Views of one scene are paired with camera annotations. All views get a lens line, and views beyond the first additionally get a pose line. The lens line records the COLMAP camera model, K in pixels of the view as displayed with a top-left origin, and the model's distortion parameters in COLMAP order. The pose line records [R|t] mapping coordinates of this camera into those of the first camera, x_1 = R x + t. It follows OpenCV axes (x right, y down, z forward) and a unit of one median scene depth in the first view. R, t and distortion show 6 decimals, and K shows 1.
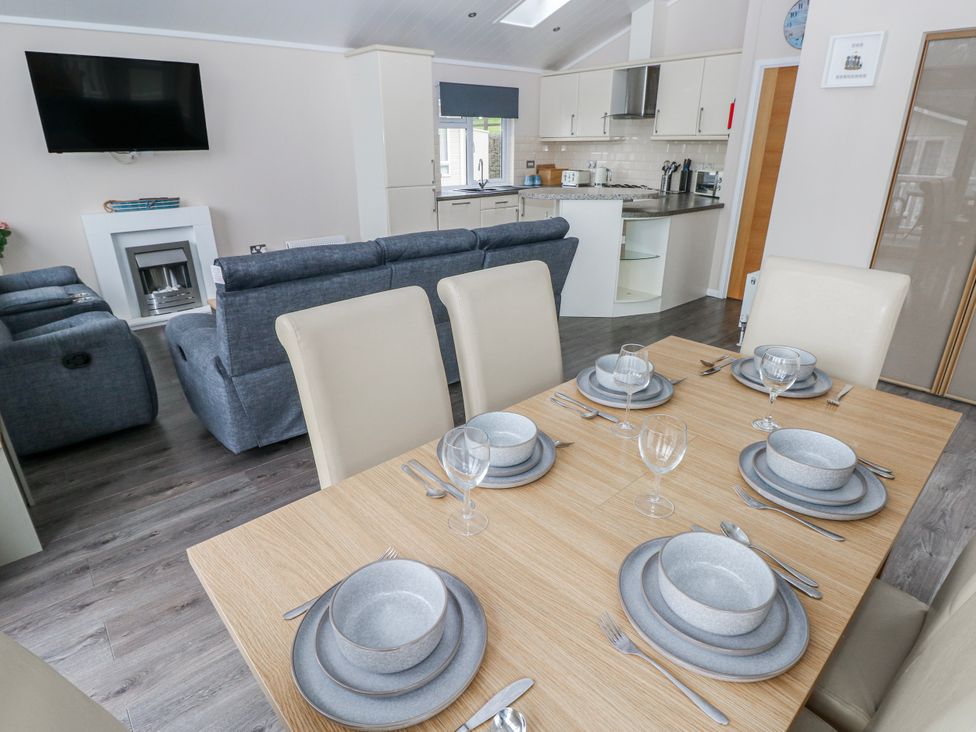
lens RADIAL K [[538.8, 0, 472.5], [0, 538.8, 361.9], [0, 0, 1]] dist [-0.005721, -0.000695]
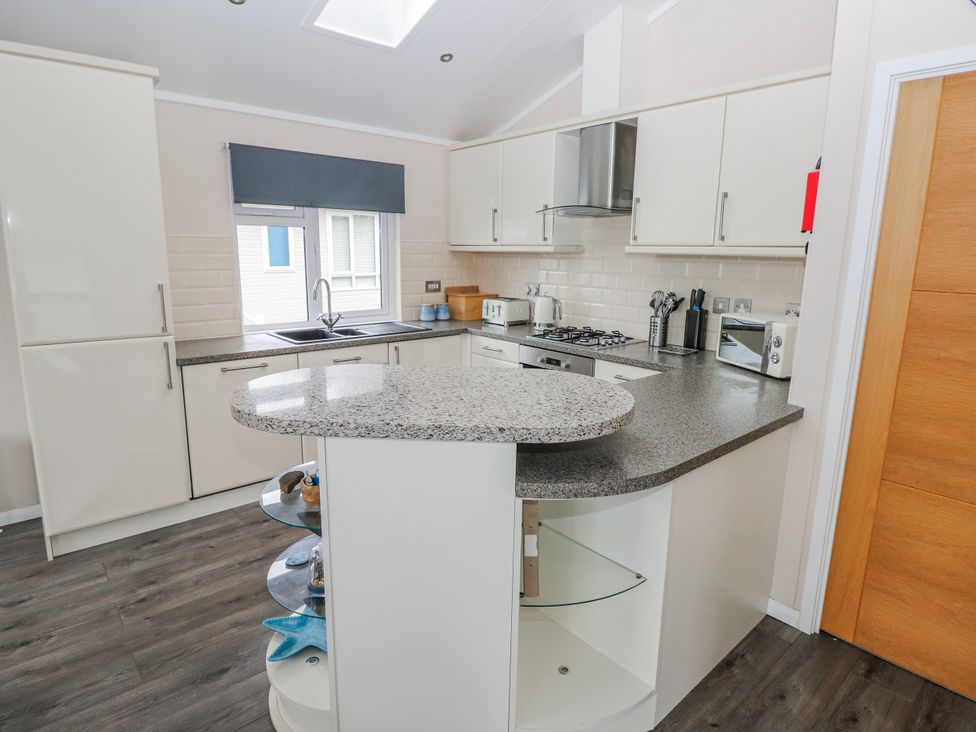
lens RADIAL K [[513.4, 0, 486.2], [0, 513.4, 354.3], [0, 0, 1]] dist [0.002940, -0.014033]
pose [[0.999789, 0.020152, 0.003888, 0.191424], [-0.019088, 0.982633, -0.184573, -0.215886], [-0.007540, 0.184460, 0.982811, 0.516152]]
